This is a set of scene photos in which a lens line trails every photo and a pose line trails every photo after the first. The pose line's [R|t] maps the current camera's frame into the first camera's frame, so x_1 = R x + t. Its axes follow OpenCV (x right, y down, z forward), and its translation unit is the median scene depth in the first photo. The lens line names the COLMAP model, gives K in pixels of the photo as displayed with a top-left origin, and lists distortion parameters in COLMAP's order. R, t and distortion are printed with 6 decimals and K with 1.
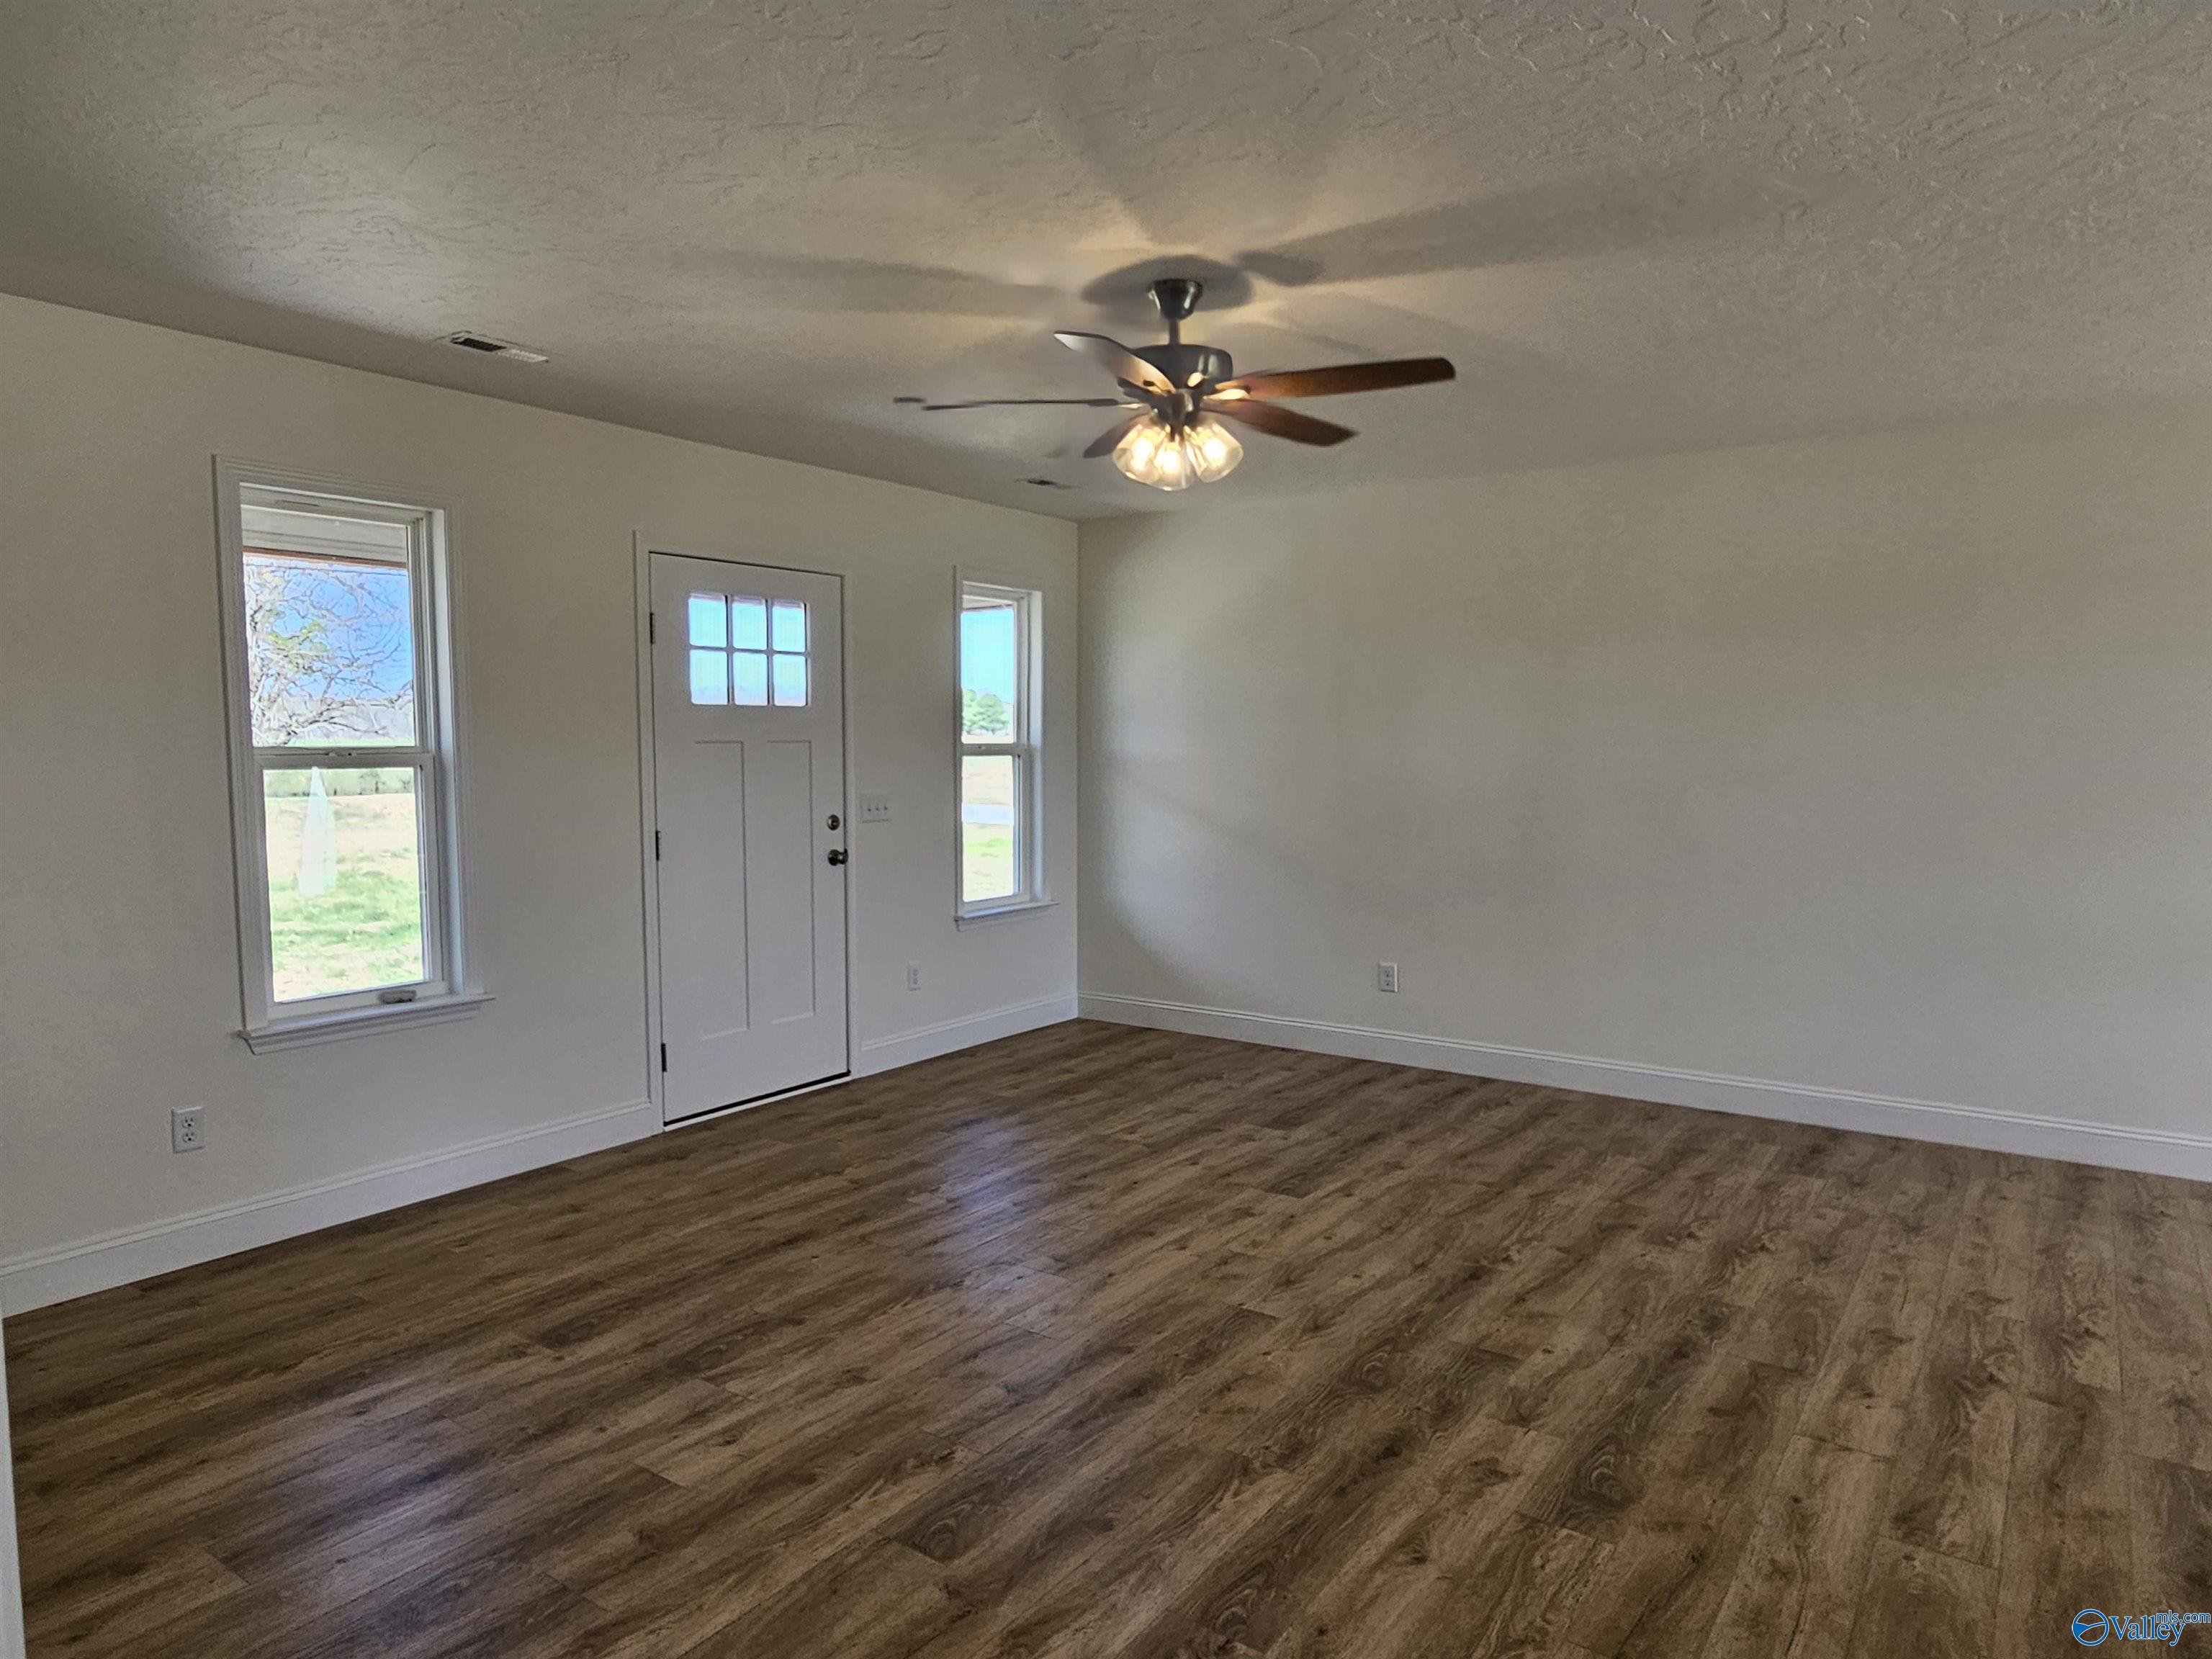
lens RADIAL K [[1375.3, 0, 1106.0], [0, 1375.3, 829.5], [0, 0, 1]] dist [-0.002613, -0.001989]
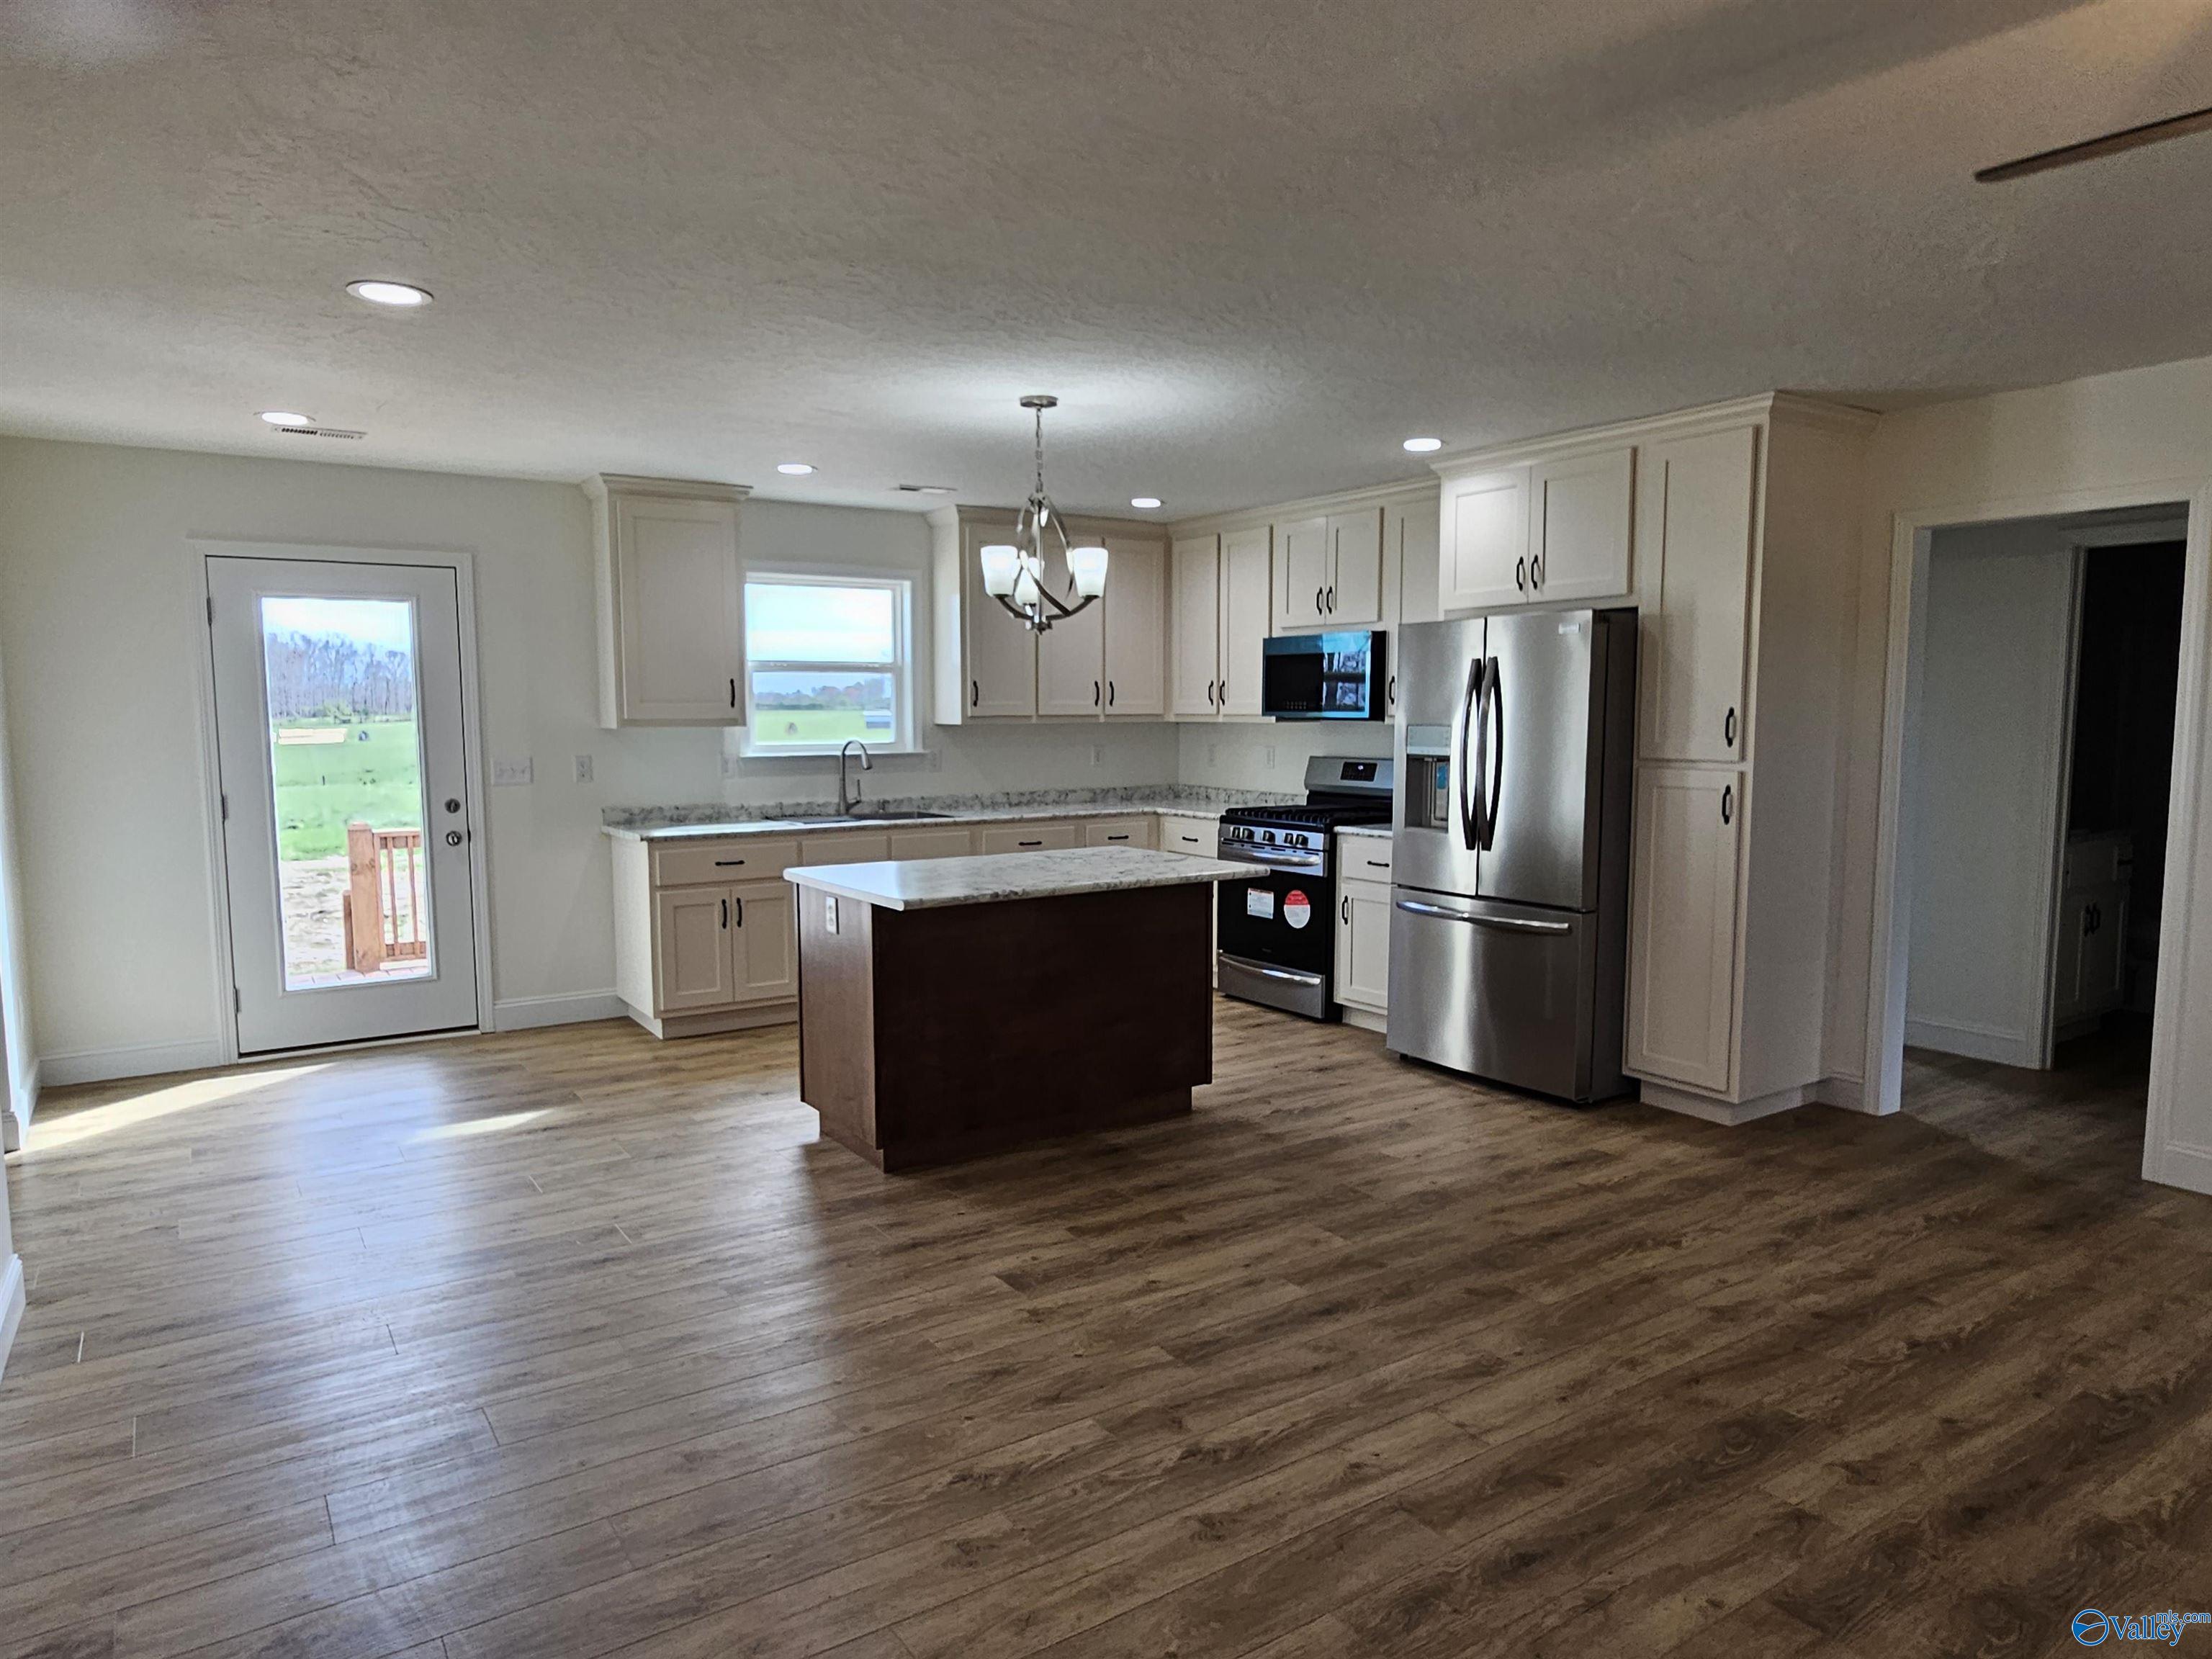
lens RADIAL K [[1390.9, 0, 1102.2], [0, 1390.9, 851.6], [0, 0, 1]] dist [-0.003907, -0.000196]
pose [[-0.934773, -0.033895, 0.353624, 0.386480], [0.029423, 0.984631, 0.172154, -0.136520], [-0.354024, 0.171329, -0.919409, 1.743616]]
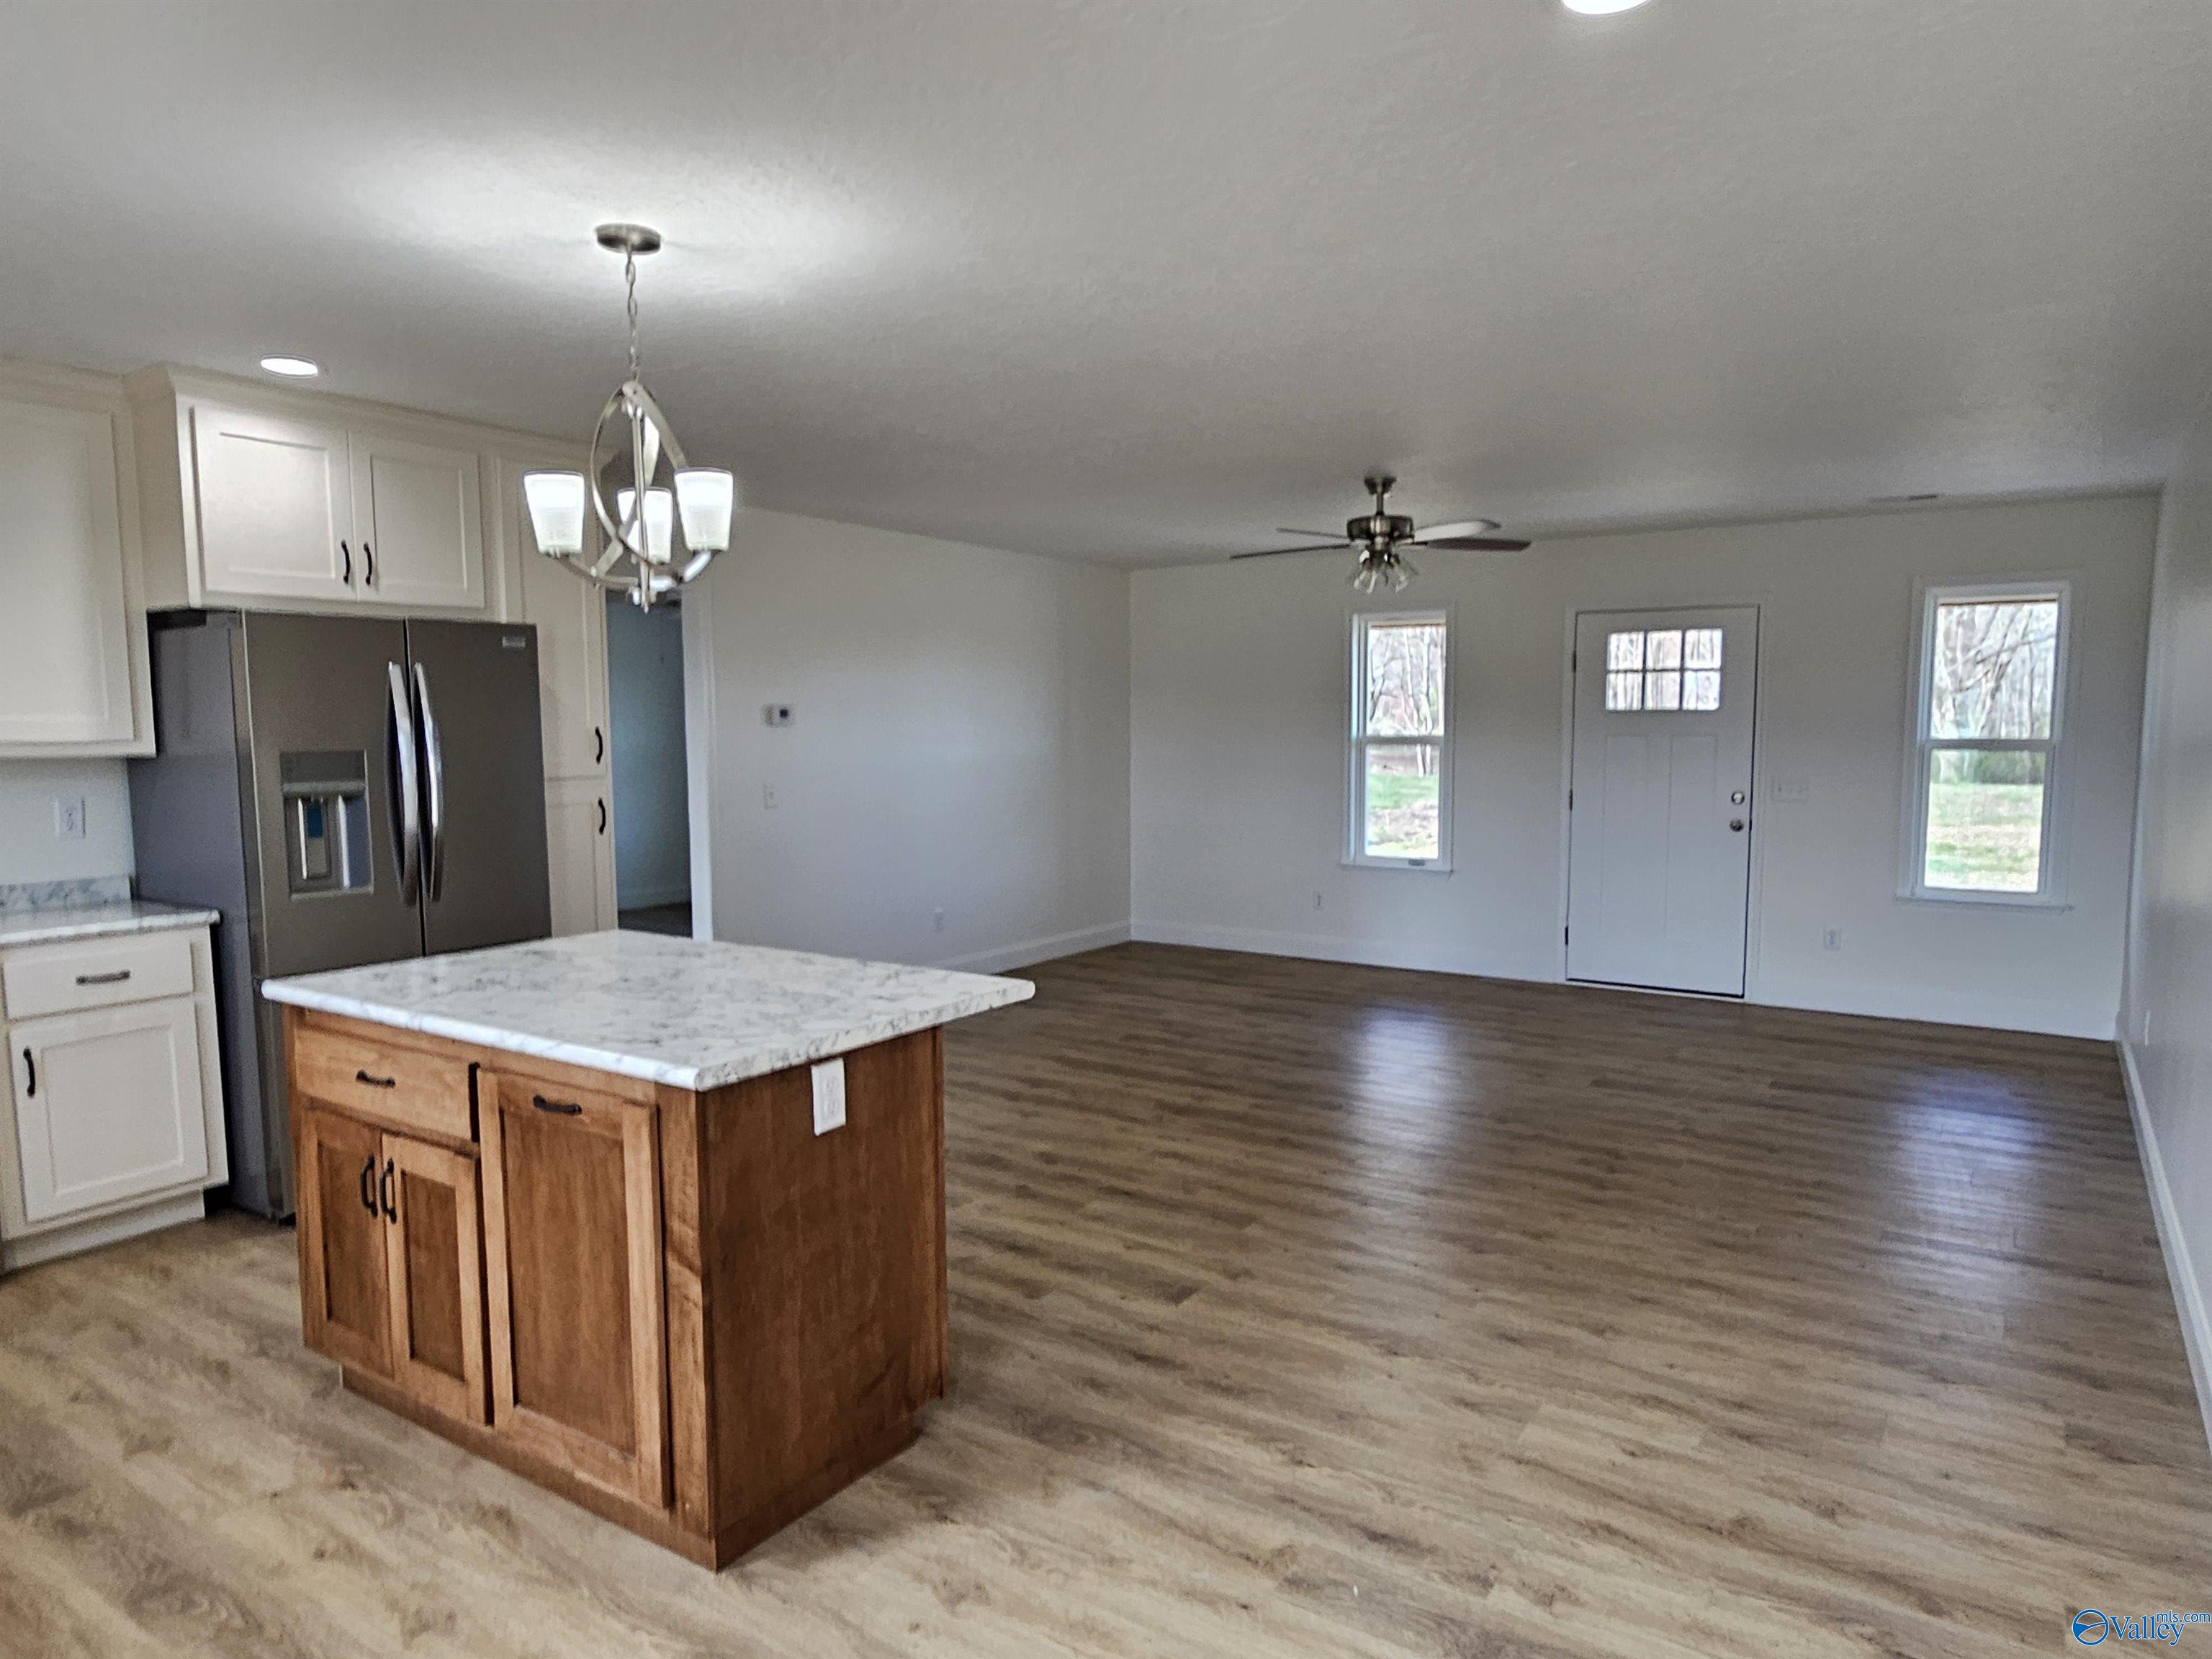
lens RADIAL K [[1390.9, 0, 1102.2], [0, 1390.9, 851.6], [0, 0, 1]] dist [-0.003907, -0.000196]
pose [[0.030209, 0.092706, -0.995235, 1.945831], [-0.069578, 0.993469, 0.090429, -0.055754], [0.997119, 0.066514, 0.036462, 0.649816]]
